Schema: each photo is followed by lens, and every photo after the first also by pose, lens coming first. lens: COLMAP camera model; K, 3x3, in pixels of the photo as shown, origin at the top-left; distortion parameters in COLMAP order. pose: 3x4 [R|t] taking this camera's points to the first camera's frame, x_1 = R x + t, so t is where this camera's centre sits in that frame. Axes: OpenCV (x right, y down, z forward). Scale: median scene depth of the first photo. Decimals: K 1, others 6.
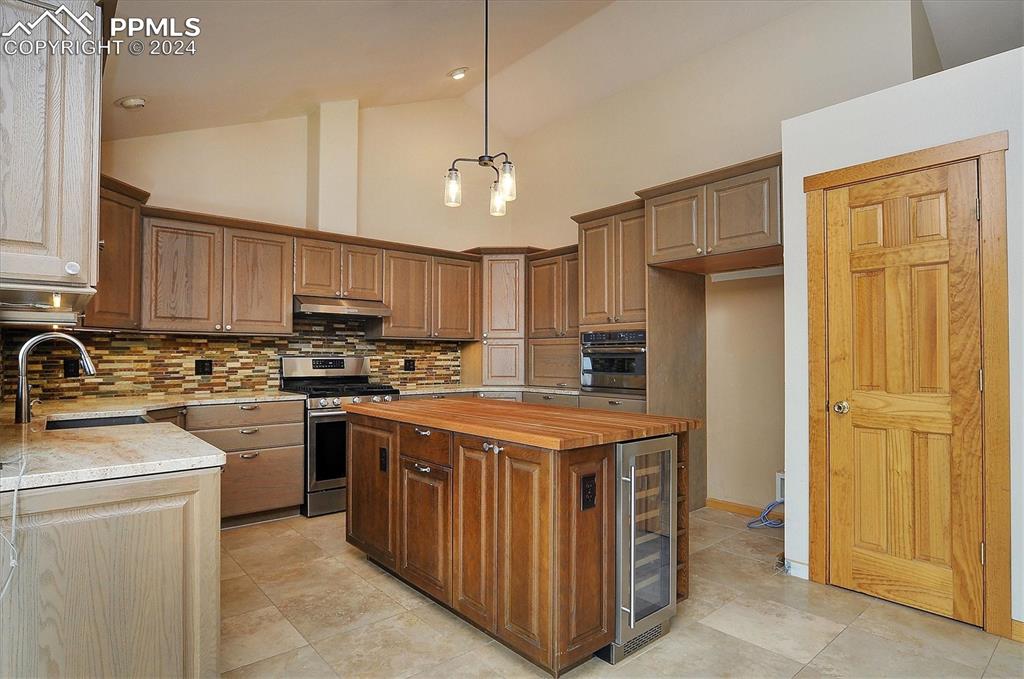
lens RADIAL K [[541.3, 0, 510.5], [0, 541.3, 345.0], [0, 0, 1]] dist [-0.016708, 0.001264]
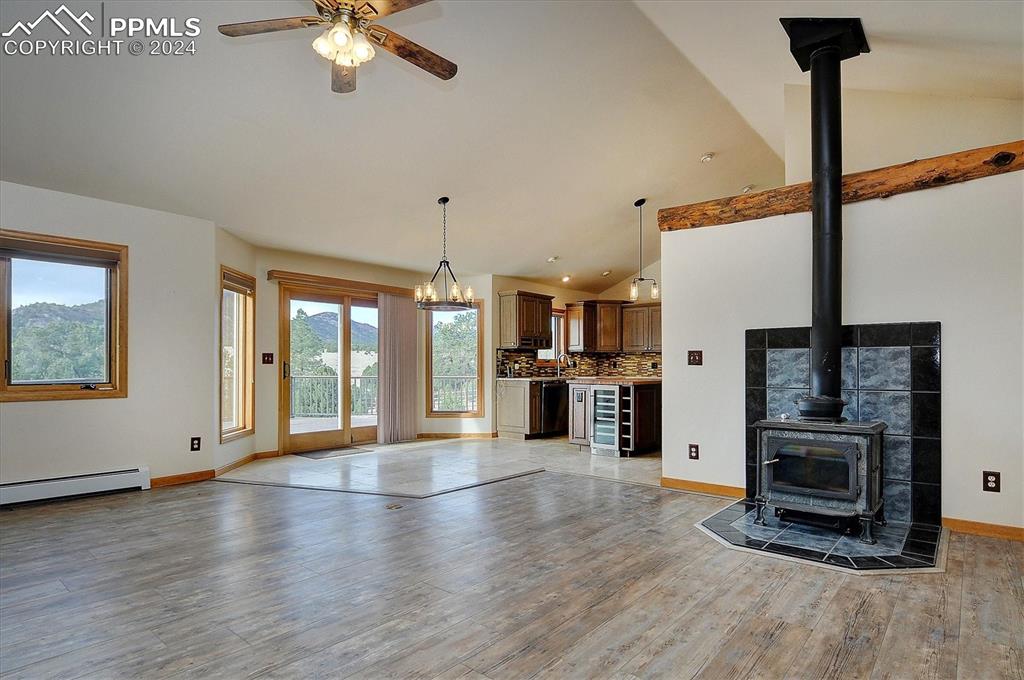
lens RADIAL K [[546.4, 0, 516.1], [0, 546.4, 340.7], [0, 0, 1]] dist [-0.013938, 0.000570]
pose [[0.169597, -0.047340, -0.984376, 1.593403], [0.017396, 0.998834, -0.045038, 0.028927], [0.985360, -0.009486, 0.170223, 0.006048]]
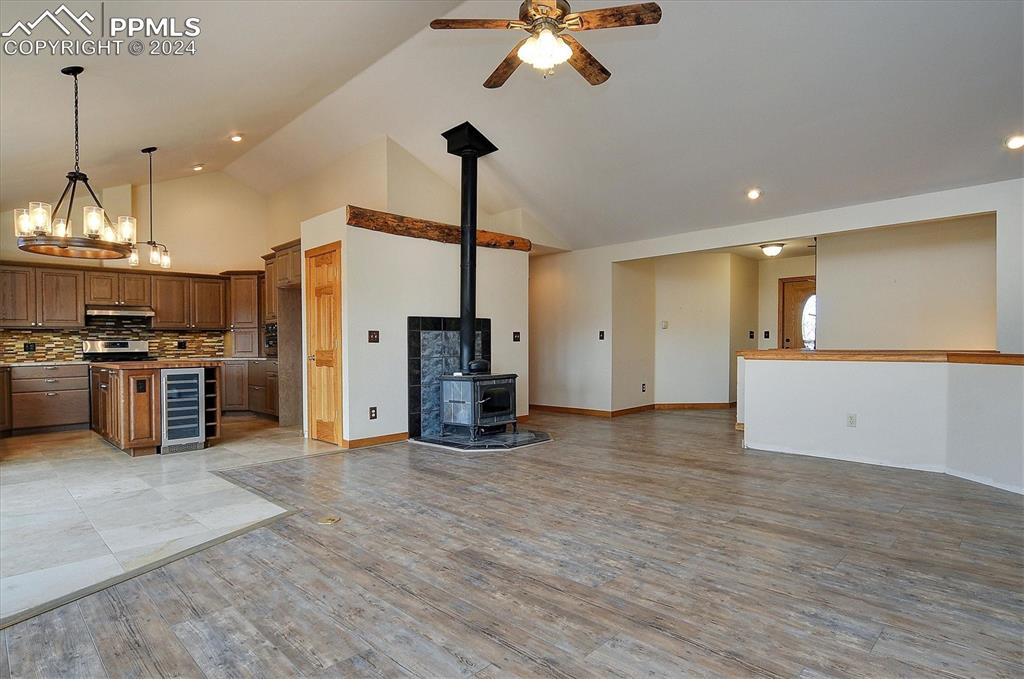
lens RADIAL K [[541.3, 0, 510.5], [0, 541.3, 345.0], [0, 0, 1]] dist [-0.016708, 0.001264]
pose [[0.995806, -0.015093, 0.090239, 0.784659], [0.012953, 0.999622, 0.024247, 0.012457], [-0.090571, -0.022977, 0.995625, -0.820233]]
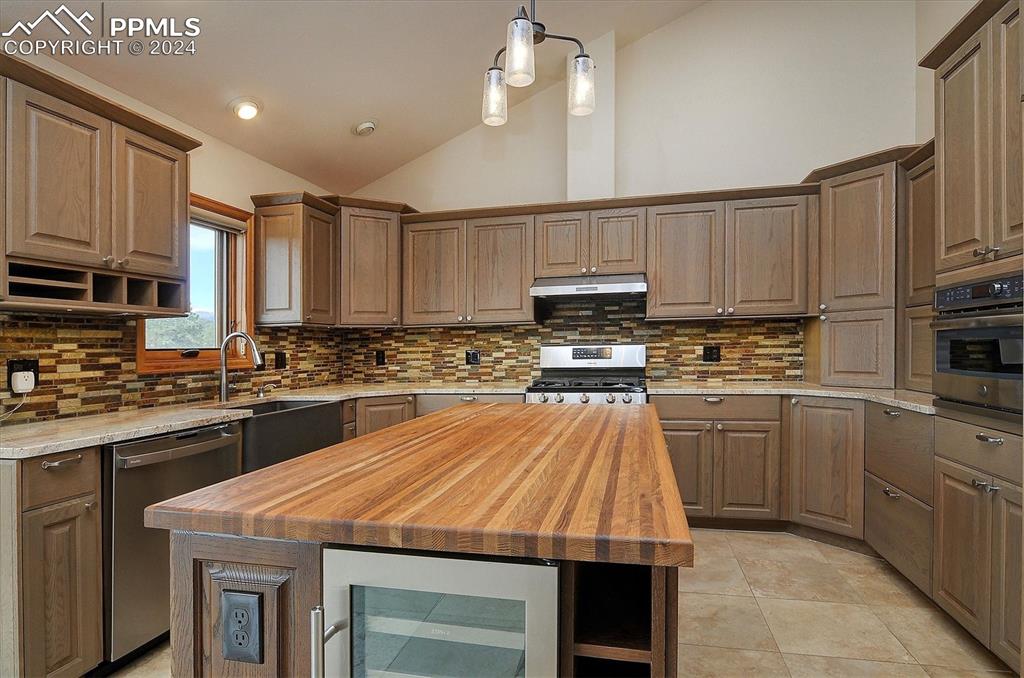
lens RADIAL K [[544.3, 0, 510.3], [0, 544.3, 342.0], [0, 0, 1]] dist [-0.022094, 0.000296]
pose [[0.596139, -0.019094, -0.802654, 0.307702], [0.034915, 0.999388, 0.002157, 0.011453], [0.802122, -0.029310, 0.596441, 0.411052]]
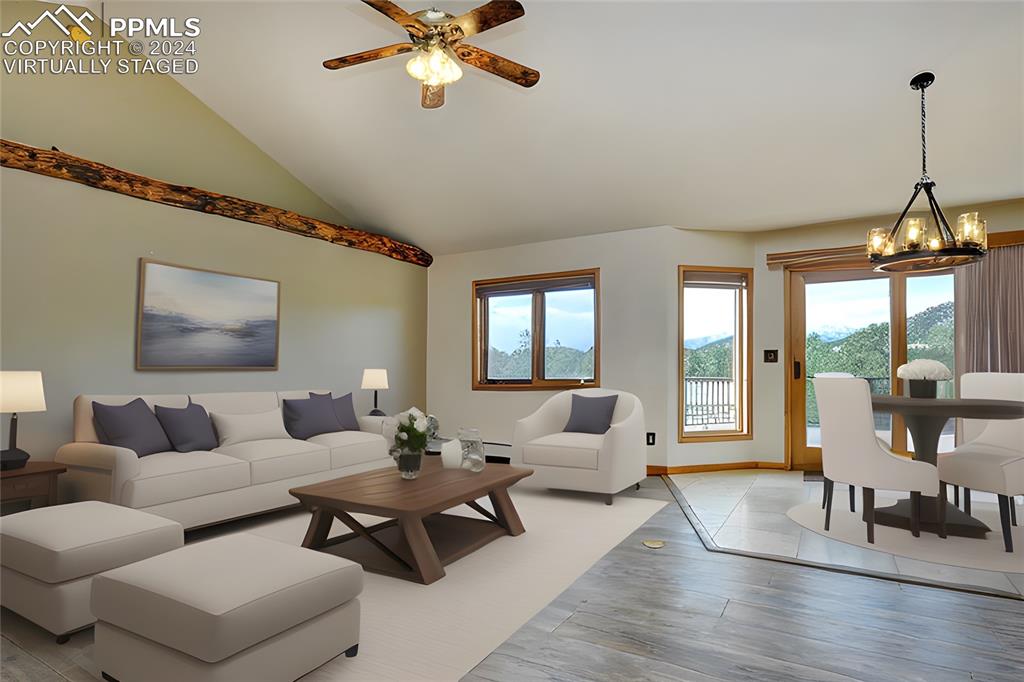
lens RADIAL K [[548.6, 0, 505.7], [0, 548.6, 345.7], [0, 0, 1]] dist [-0.015492, 0.000400]
pose [[-0.945603, -0.005598, -0.325276, 1.041065], [0.013683, 0.998283, -0.056960, 0.039100], [0.325036, -0.058312, -0.943902, 0.617876]]
